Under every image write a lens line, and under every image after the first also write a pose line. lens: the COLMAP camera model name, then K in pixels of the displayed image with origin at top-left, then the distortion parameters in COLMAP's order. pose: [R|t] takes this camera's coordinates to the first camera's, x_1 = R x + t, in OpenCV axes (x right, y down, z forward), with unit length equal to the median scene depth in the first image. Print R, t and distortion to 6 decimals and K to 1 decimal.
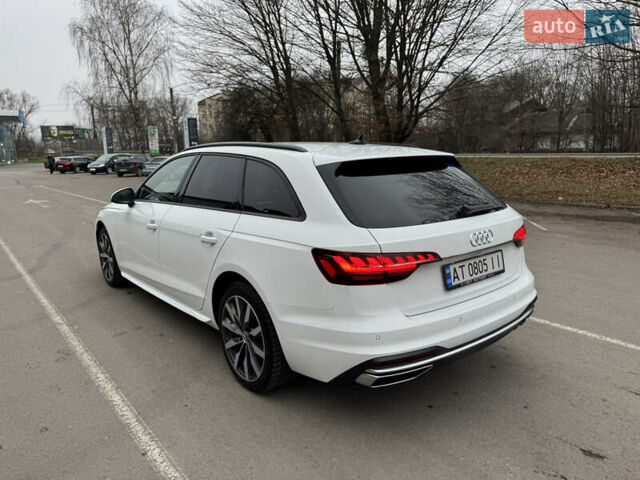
lens RADIAL K [[468.7, 0, 359.7], [0, 468.7, 233.7], [0, 0, 1]] dist [0.008188, -0.010354]
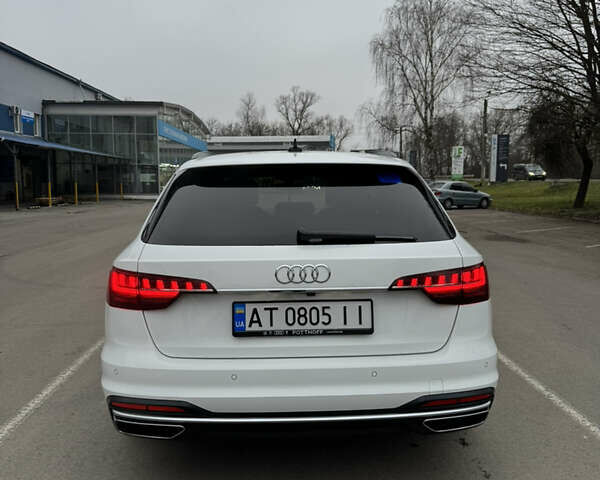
lens RADIAL K [[598.0, 0, 299.0], [0, 598.0, 237.5], [0, 0, 1]] dist [0.042164, 0.000000]
pose [[0.790129, 0.064080, -0.609582, 0.774900], [-0.108839, 0.993383, -0.036651, -0.012628], [0.603200, 0.095305, 0.791876, 0.243905]]
